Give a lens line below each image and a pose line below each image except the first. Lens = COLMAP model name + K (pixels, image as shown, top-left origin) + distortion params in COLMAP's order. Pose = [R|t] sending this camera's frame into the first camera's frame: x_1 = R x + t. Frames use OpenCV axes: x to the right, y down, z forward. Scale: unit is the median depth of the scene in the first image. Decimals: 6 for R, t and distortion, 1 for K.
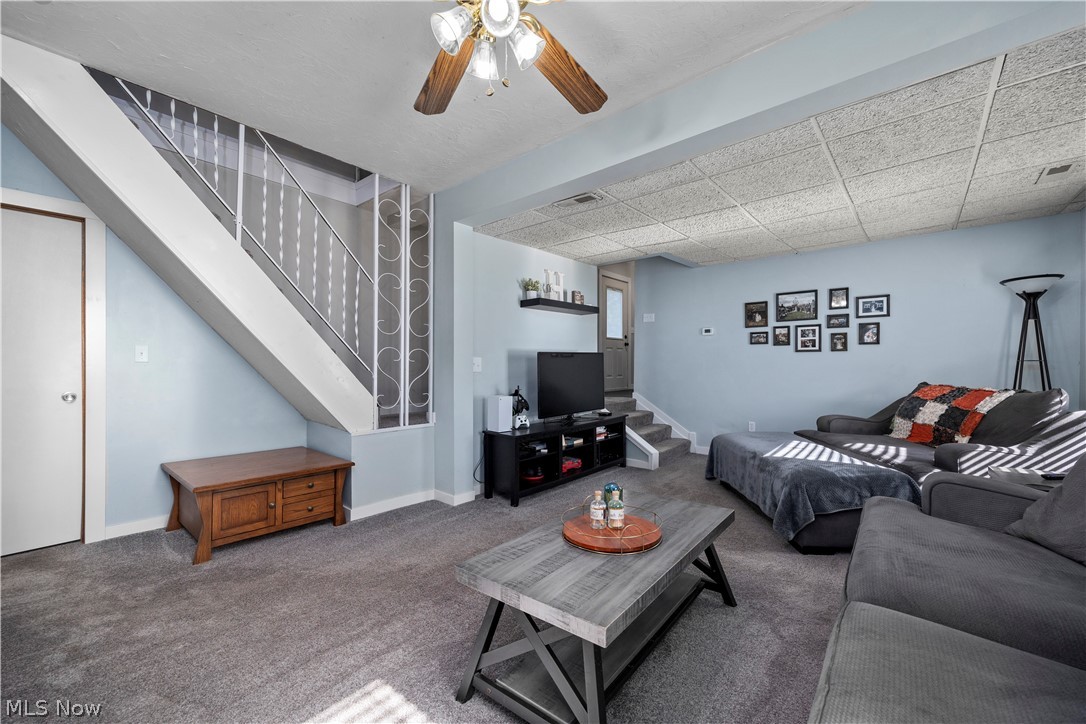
lens RADIAL K [[432.0, 0, 533.3], [0, 432.0, 364.7], [0, 0, 1]] dist [0.003550, -0.000213]
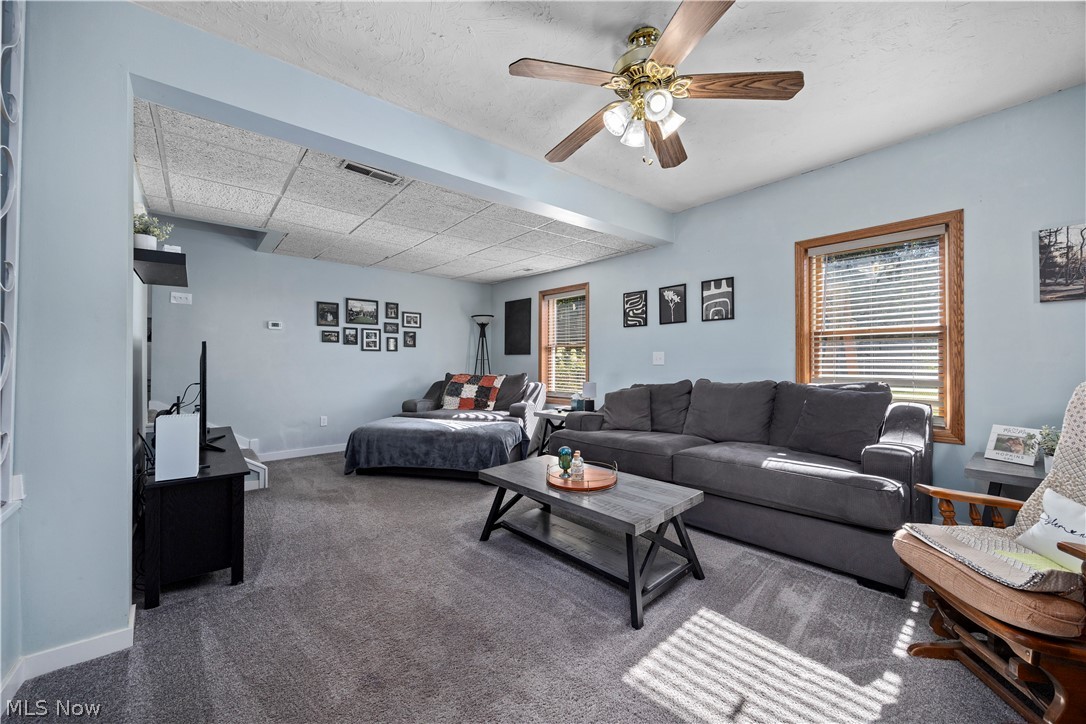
lens RADIAL K [[432.0, 0, 533.2], [0, 432.0, 356.4], [0, 0, 1]] dist [0.003550, -0.000213]
pose [[0.138944, 0.014413, 0.990195, -0.500426], [0.000472, 0.999893, -0.014621, 0.003059], [-0.990300, 0.002498, 0.138923, 0.389879]]
